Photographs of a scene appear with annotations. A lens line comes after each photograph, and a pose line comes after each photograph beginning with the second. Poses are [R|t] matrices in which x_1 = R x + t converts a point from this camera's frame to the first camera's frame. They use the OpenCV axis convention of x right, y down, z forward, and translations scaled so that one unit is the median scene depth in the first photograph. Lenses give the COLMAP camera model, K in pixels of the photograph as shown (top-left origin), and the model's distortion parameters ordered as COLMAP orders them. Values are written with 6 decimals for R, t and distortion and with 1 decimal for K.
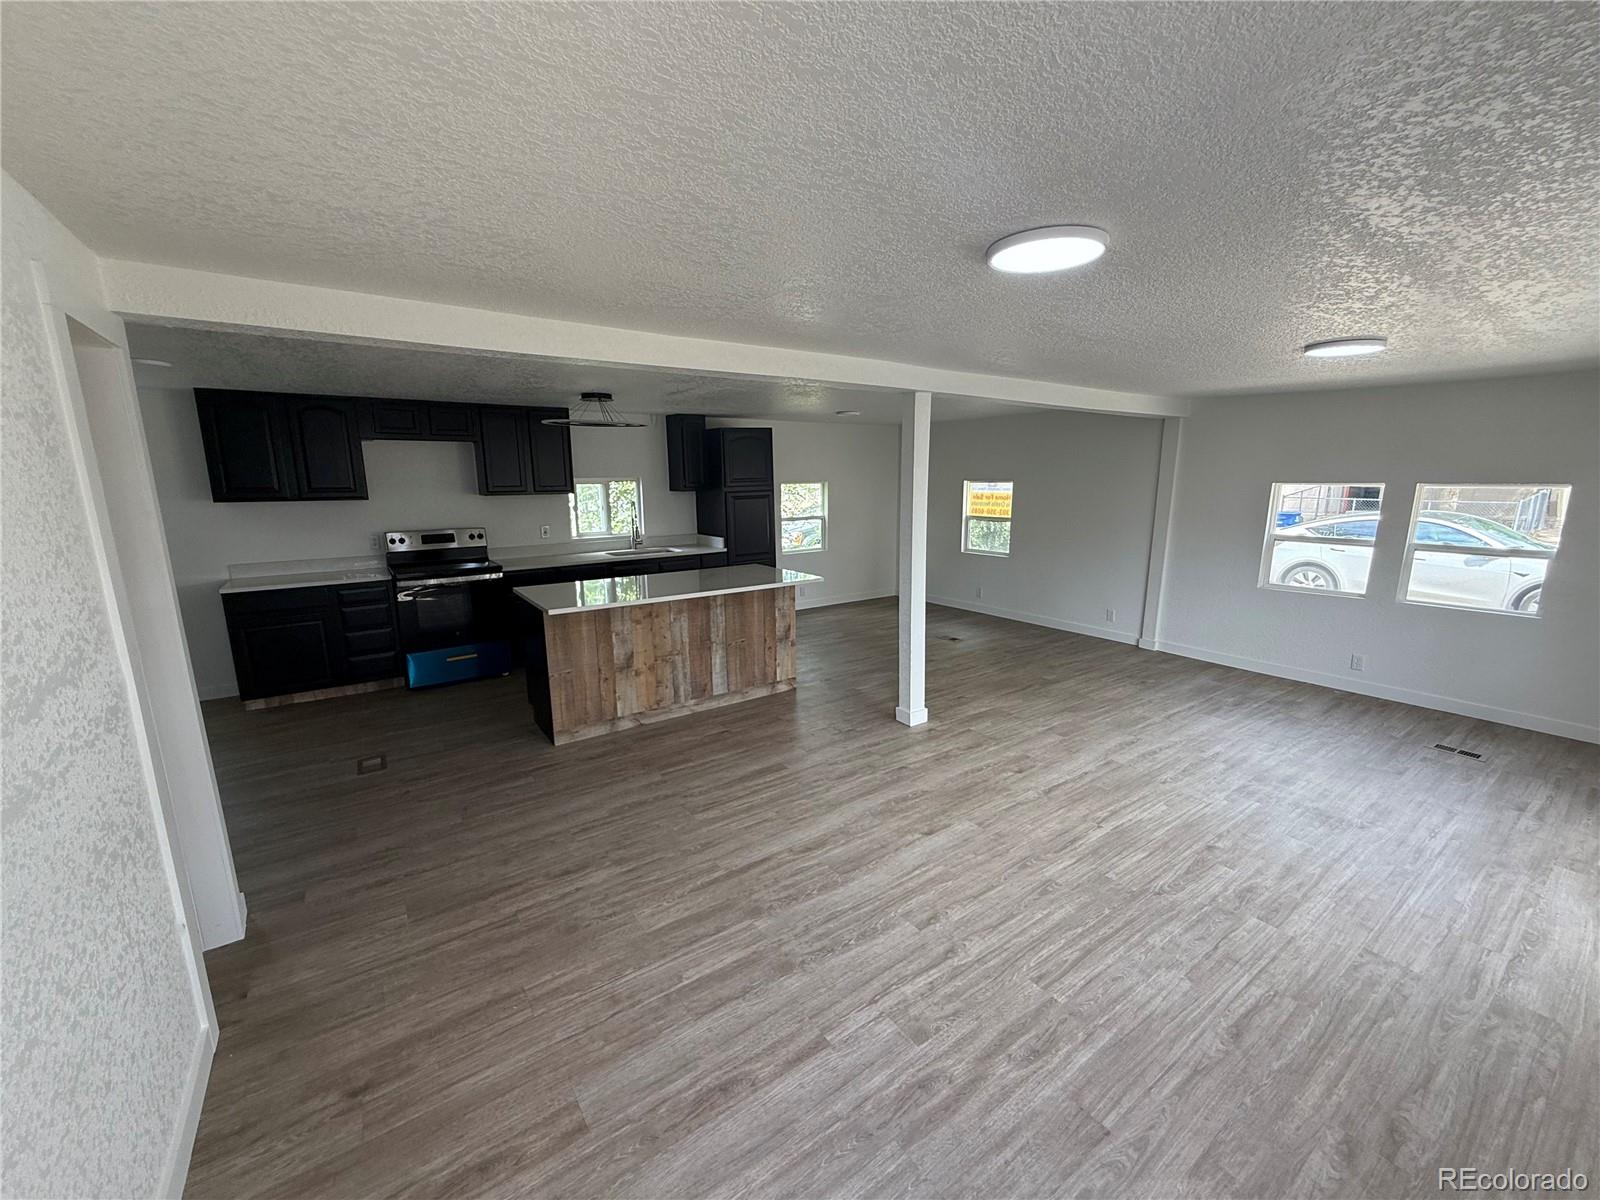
lens RADIAL K [[640.8, 0, 798.0], [0, 640.8, 602.4], [0, 0, 1]] dist [0.000093, 0.000962]
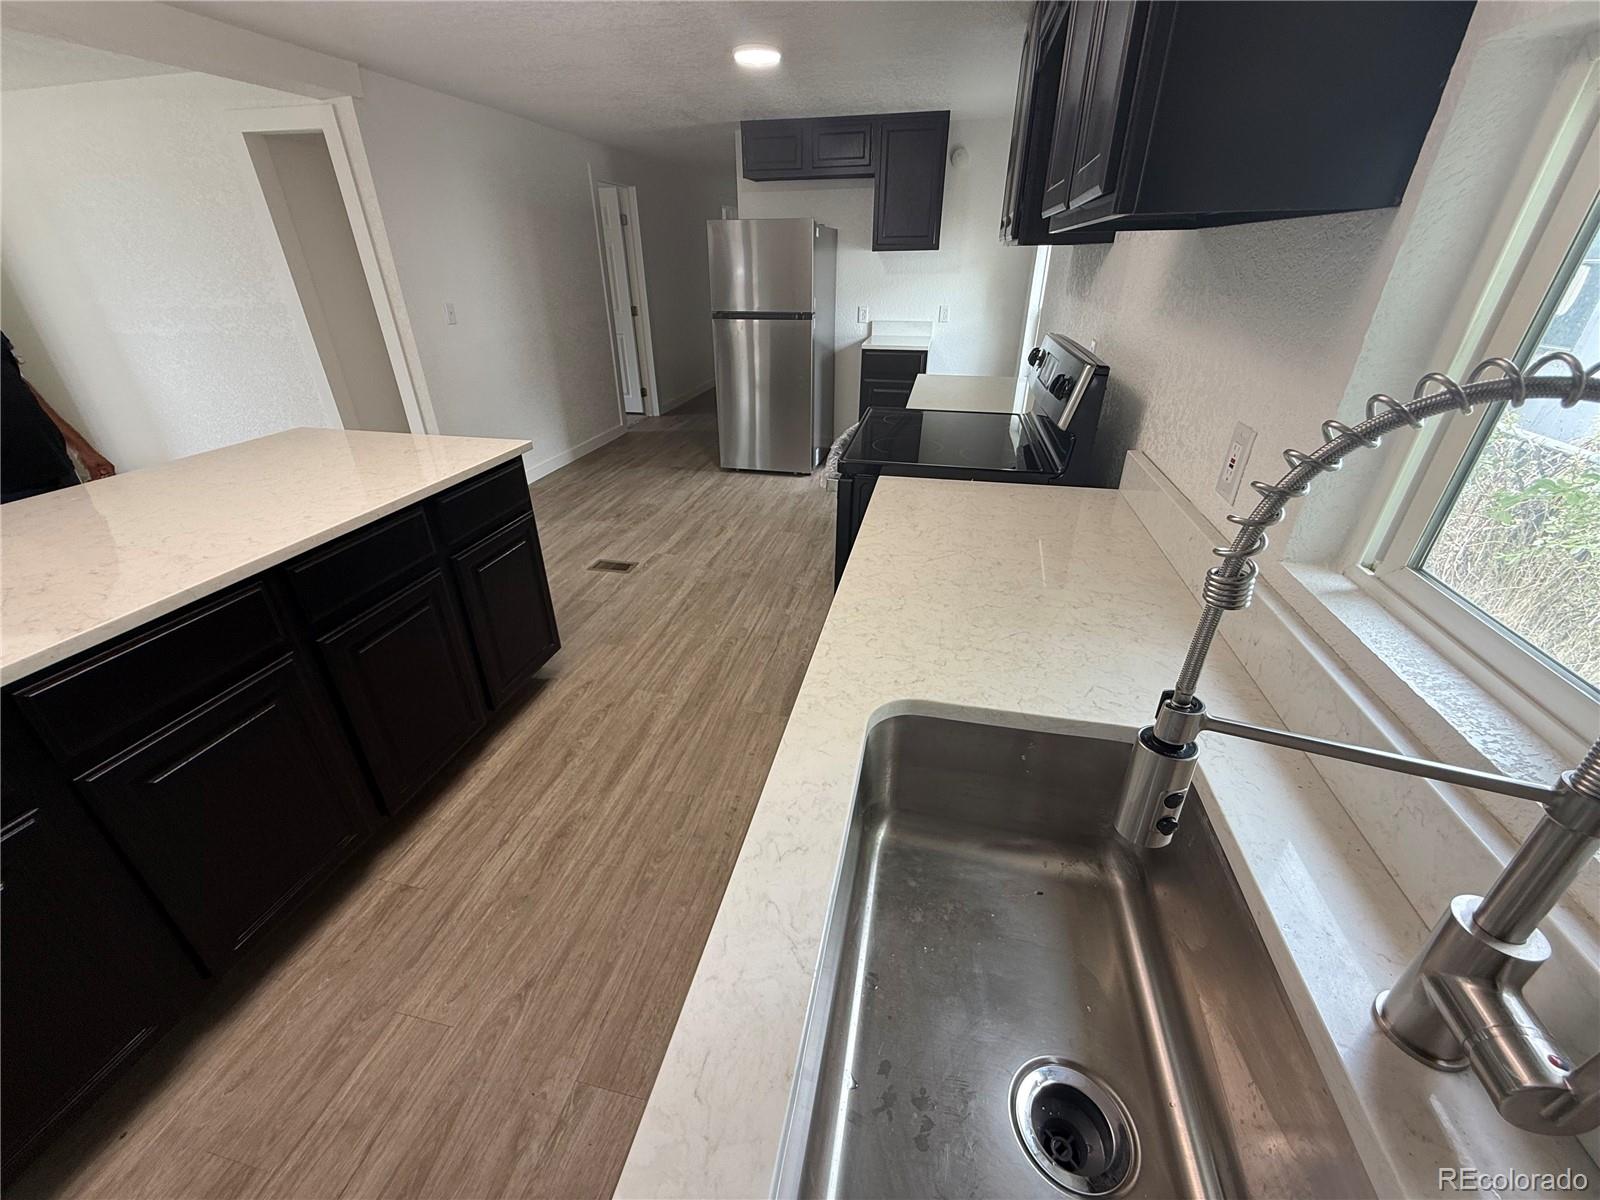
lens RADIAL K [[639.3, 0, 794.4], [0, 639.3, 599.5], [0, 0, 1]] dist [-0.001470, 0.000532]
pose [[-0.739806, 0.328212, -0.587337, -0.311697], [-0.117805, 0.796273, 0.593356, -0.289123], [0.662427, 0.508159, -0.550423, 1.744181]]
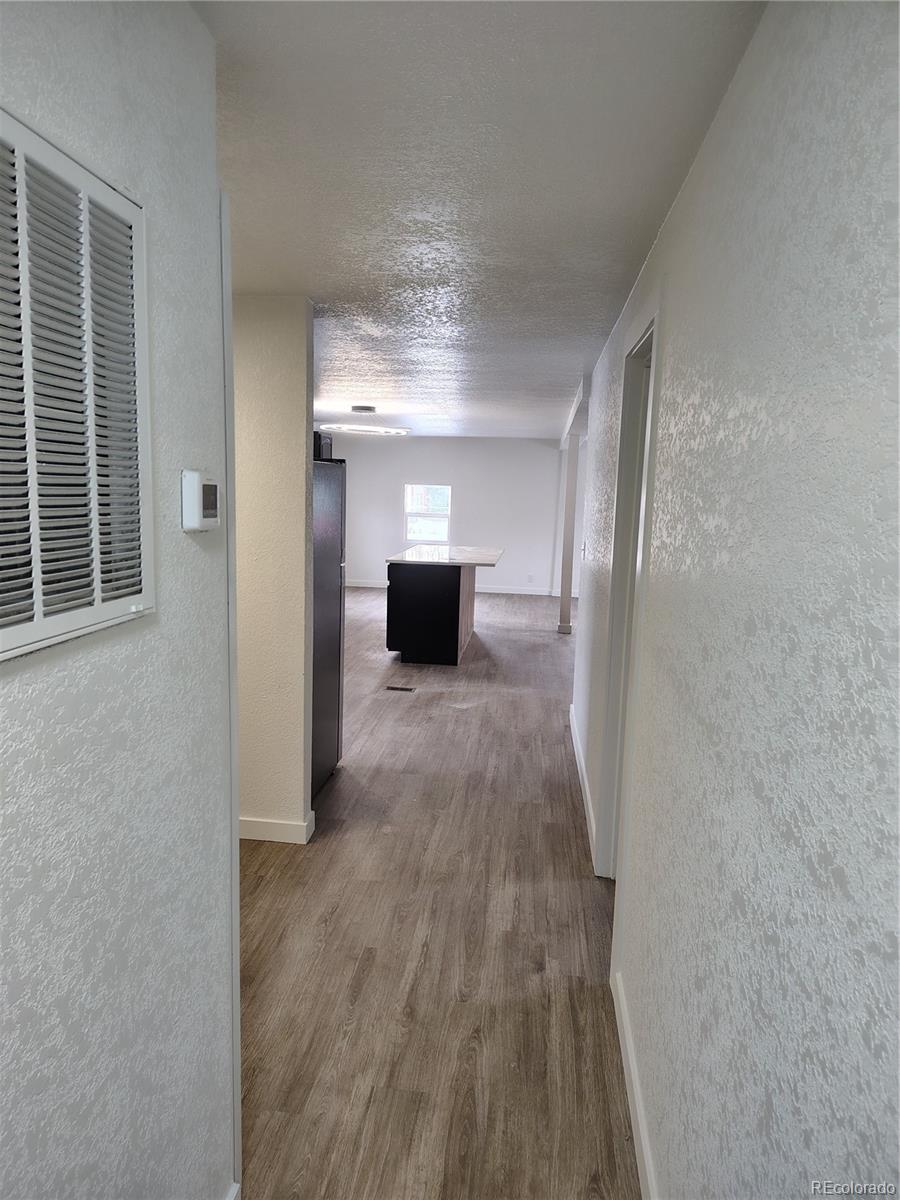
lens RADIAL K [[818.3, 0, 452.5], [0, 818.3, 598.8], [0, 0, 1]] dist [0.046490, -0.000585]
pose [[0.653407, -0.070993, 0.753671, -1.889477], [0.105327, 0.994435, 0.002357, 0.079437], [-0.749644, 0.077842, 0.657248, -0.196946]]
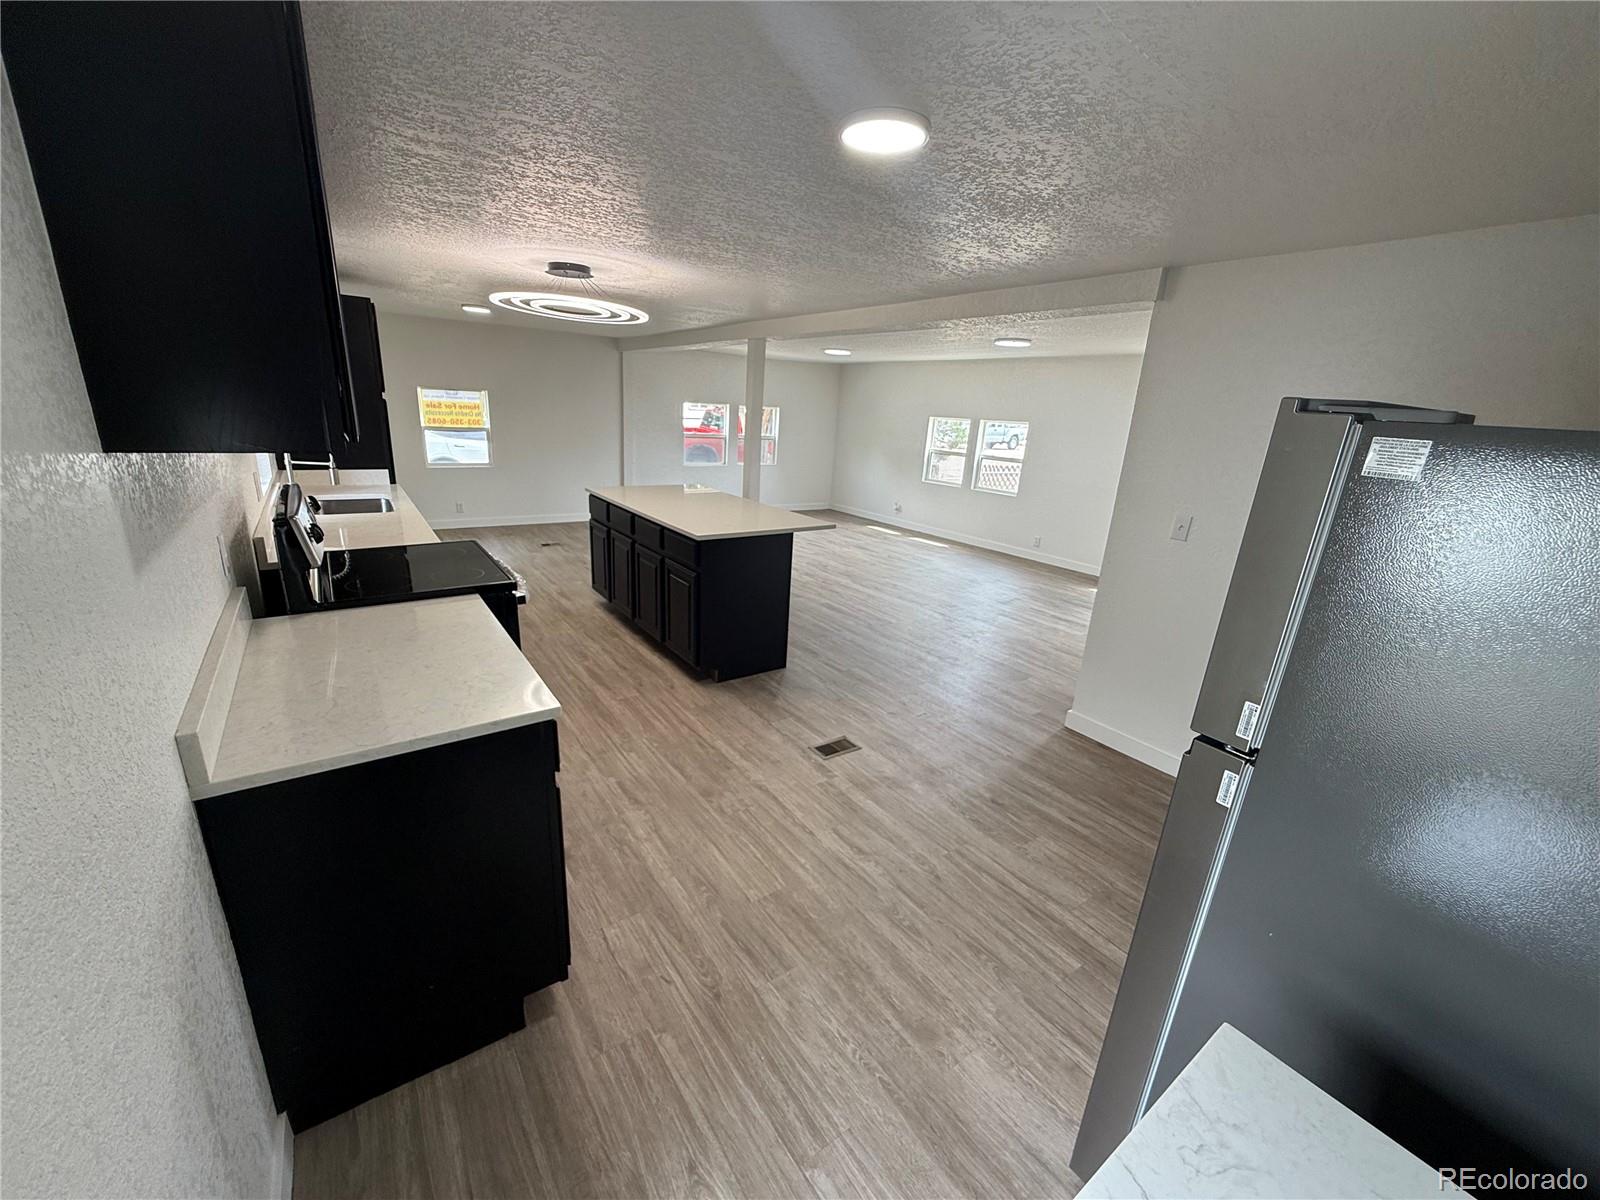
lens RADIAL K [[639.3, 0, 794.4], [0, 639.3, 599.5], [0, 0, 1]] dist [-0.001470, 0.000532]
pose [[-0.006557, -0.285834, 0.958257, -1.455943], [0.138957, 0.948720, 0.283940, -0.185384], [-0.990277, 0.135018, 0.033498, 1.025967]]
